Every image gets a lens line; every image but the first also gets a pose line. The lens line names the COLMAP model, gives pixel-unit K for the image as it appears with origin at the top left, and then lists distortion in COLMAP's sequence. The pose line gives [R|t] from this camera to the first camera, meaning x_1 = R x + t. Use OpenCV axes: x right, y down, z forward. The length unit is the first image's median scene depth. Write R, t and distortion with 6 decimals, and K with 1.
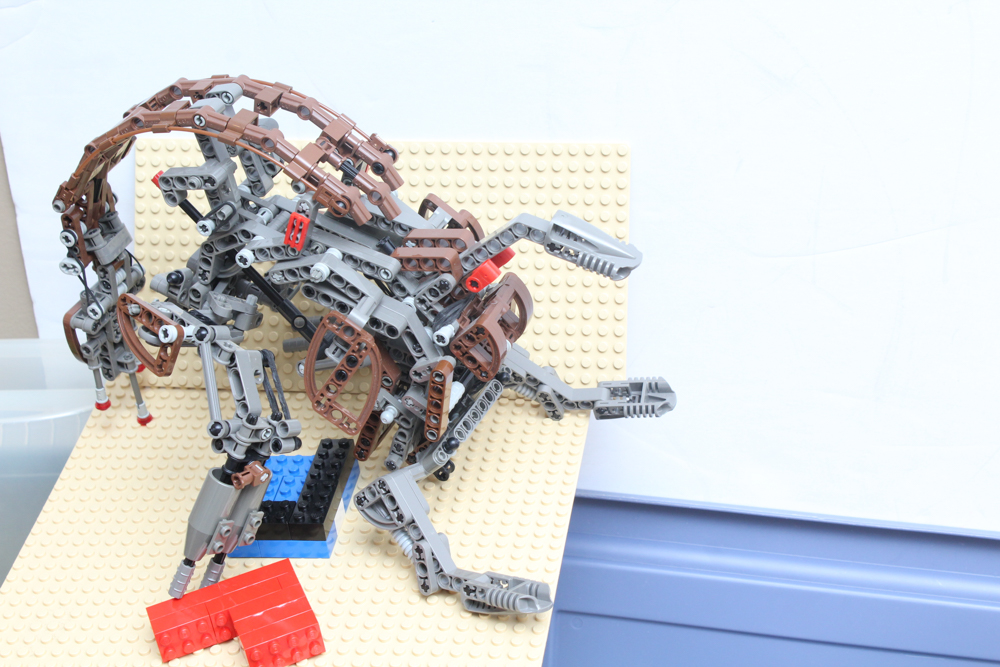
lens RADIAL K [[1834.3, 0, 501.0], [0, 1834.3, 332.3], [0, 0, 1]] dist [0.007049, 0.000000]
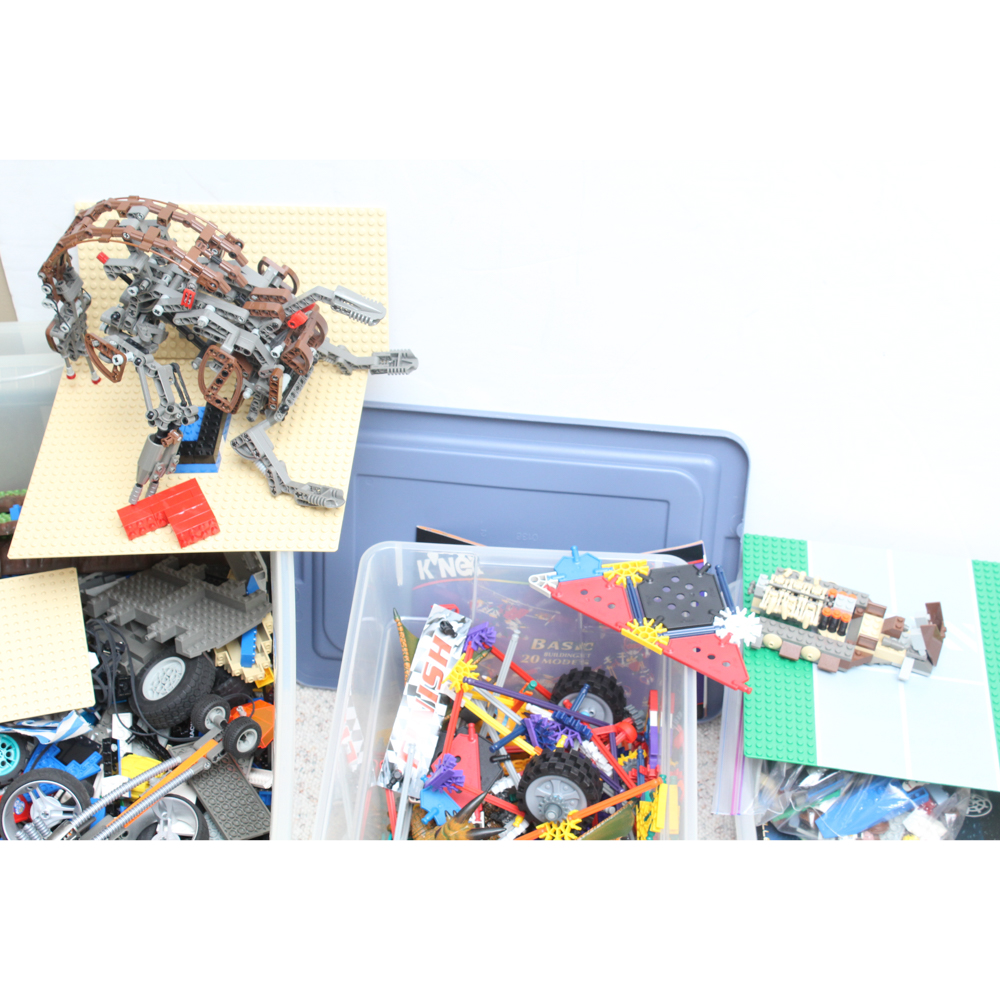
lens RADIAL K [[1630.2, 0, 500.6], [0, 1630.2, 500.4], [0, 0, 1]] dist [-0.012513, 0.000000]
pose [[0.995090, -0.044988, 0.088155, 0.037442], [0.021916, 0.968768, 0.246998, -0.236711], [-0.096514, -0.243853, 0.964998, -0.546863]]
